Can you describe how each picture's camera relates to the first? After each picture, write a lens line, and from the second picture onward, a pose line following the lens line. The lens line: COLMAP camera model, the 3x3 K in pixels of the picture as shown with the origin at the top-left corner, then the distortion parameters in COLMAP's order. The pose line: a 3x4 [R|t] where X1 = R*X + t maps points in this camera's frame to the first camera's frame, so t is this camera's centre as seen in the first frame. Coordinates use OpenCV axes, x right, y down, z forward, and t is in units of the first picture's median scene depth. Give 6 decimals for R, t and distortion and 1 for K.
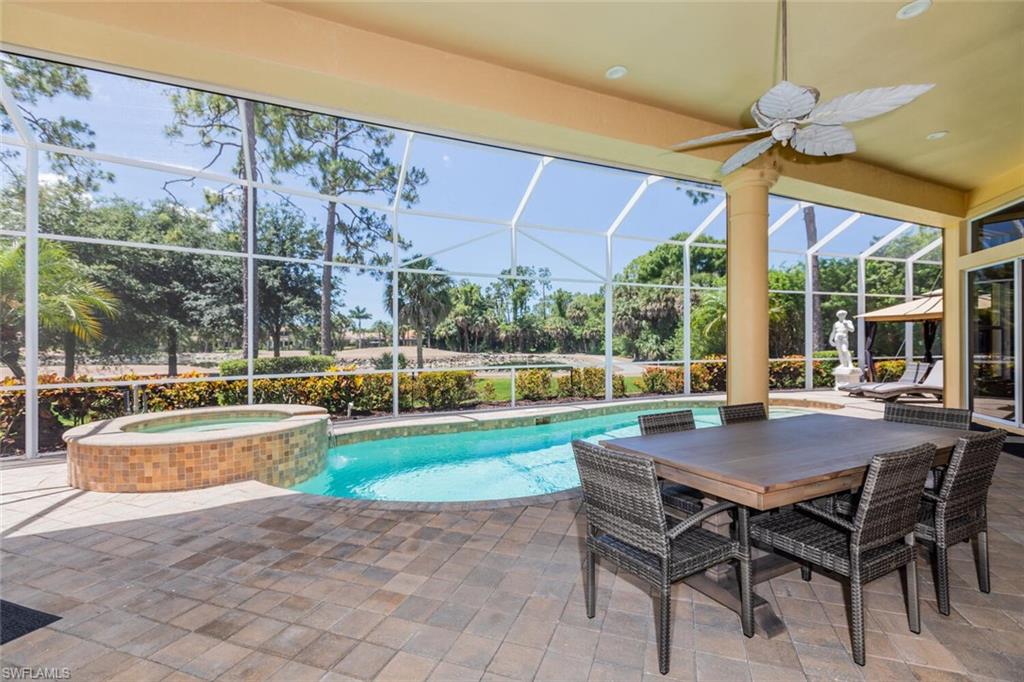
lens RADIAL K [[457.1, 0, 509.3], [0, 457.1, 345.0], [0, 0, 1]] dist [0.002377, -0.000220]
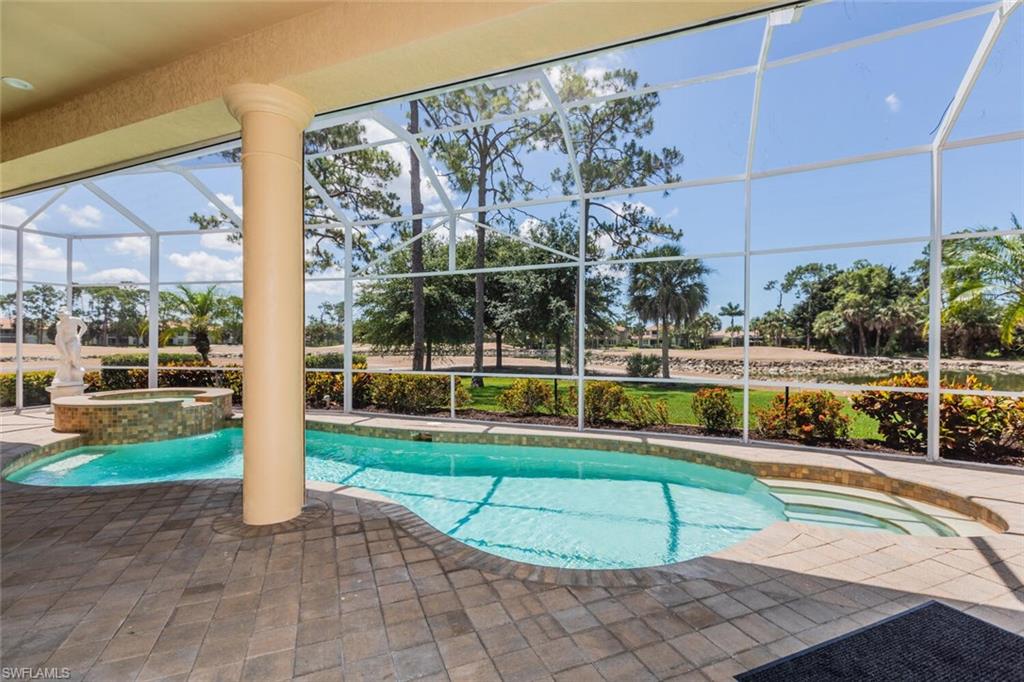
lens RADIAL K [[457.1, 0, 509.3], [0, 457.1, 345.0], [0, 0, 1]] dist [0.002377, -0.000220]
pose [[0.678643, 0.012363, -0.734364, 0.233612], [-0.009812, 0.999922, 0.007765, -0.004866], [0.734402, 0.001936, 0.678712, 0.151948]]
